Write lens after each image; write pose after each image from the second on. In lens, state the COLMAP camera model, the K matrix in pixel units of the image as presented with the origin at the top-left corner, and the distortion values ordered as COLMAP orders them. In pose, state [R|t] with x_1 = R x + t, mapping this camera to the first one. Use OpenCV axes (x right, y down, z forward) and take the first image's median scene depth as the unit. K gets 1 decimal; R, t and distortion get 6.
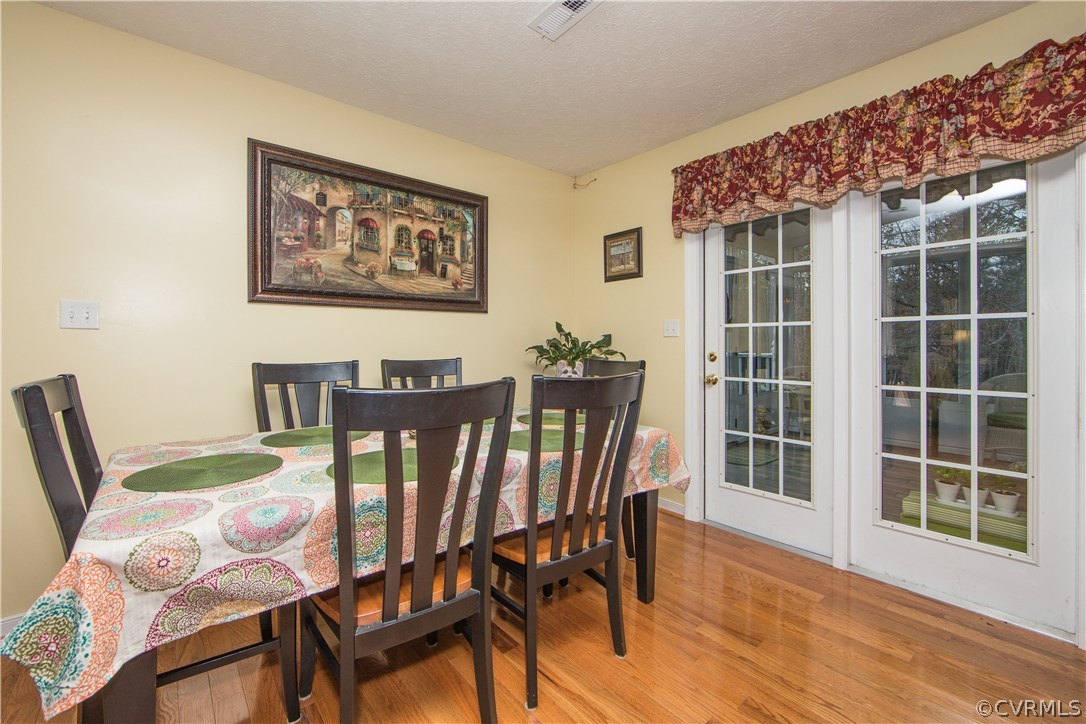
lens RADIAL K [[430.4, 0, 560.2], [0, 430.4, 346.5], [0, 0, 1]] dist [-0.016858, 0.003970]
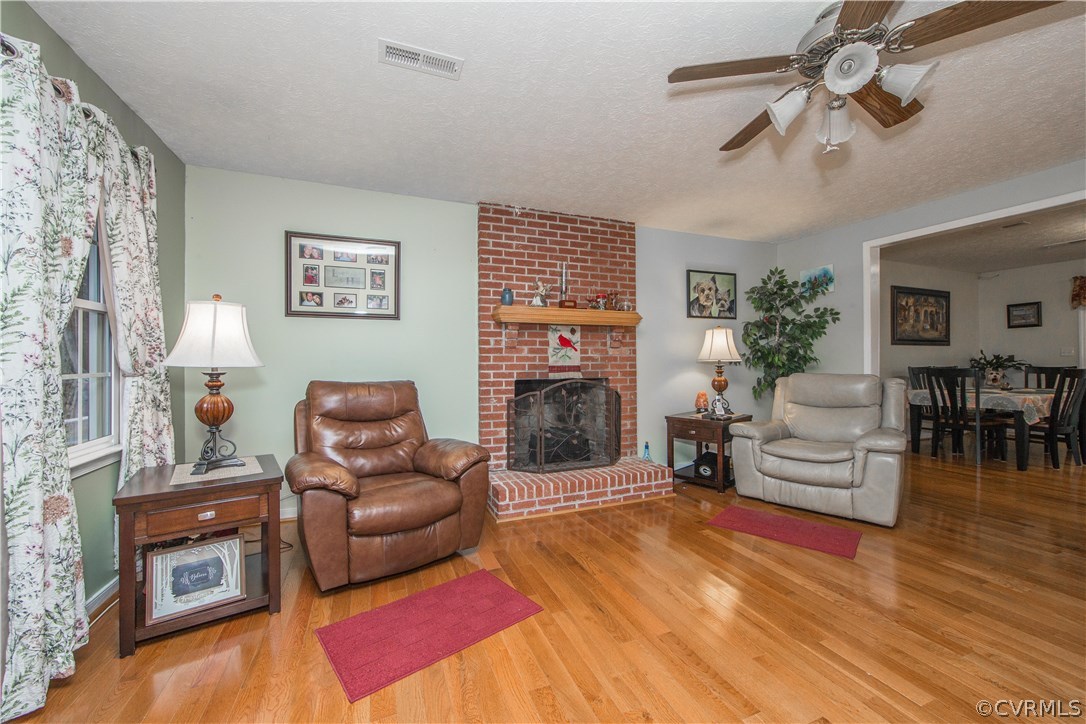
lens RADIAL K [[430.4, 0, 540.0], [0, 430.4, 362.1], [0, 0, 1]] dist [-0.016858, 0.003970]
pose [[0.945511, -0.005121, -0.325549, -1.669226], [0.000946, 0.999915, -0.012983, 0.036503], [0.325588, 0.011967, 0.945436, -1.977446]]
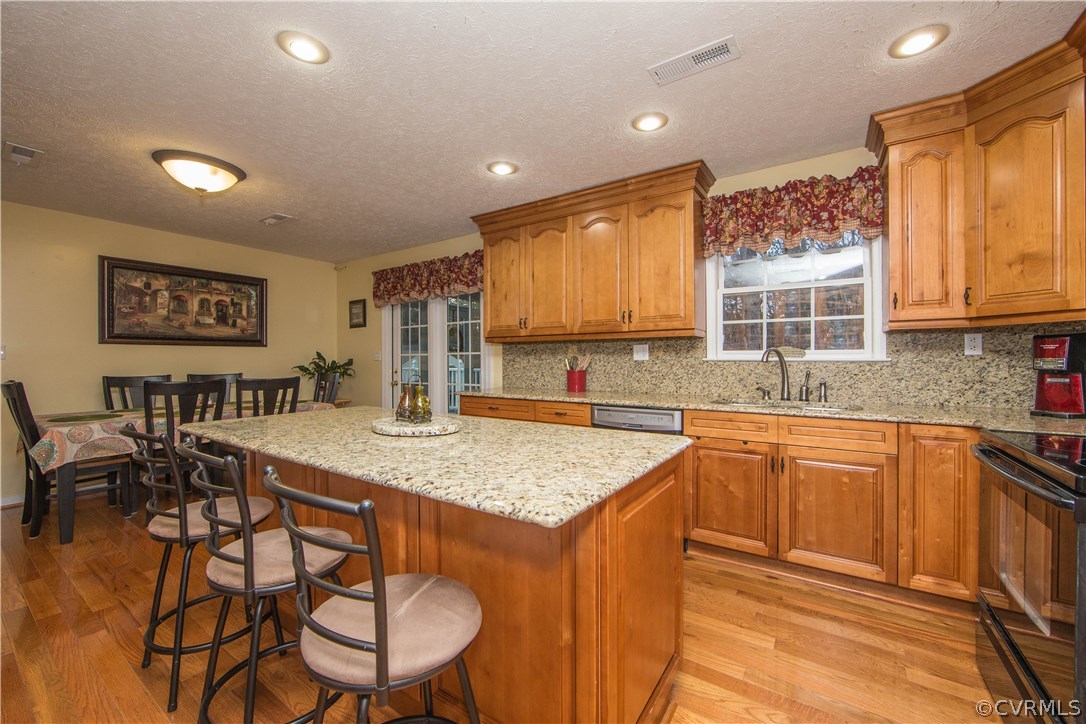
lens RADIAL K [[430.4, 0, 576.4], [0, 430.4, 361.2], [0, 0, 1]] dist [-0.016858, 0.003970]
pose [[0.966633, -0.003534, 0.256139, 0.682275], [0.005741, 0.999953, -0.007870, 0.000209], [-0.256099, 0.009078, 0.966608, -1.113870]]
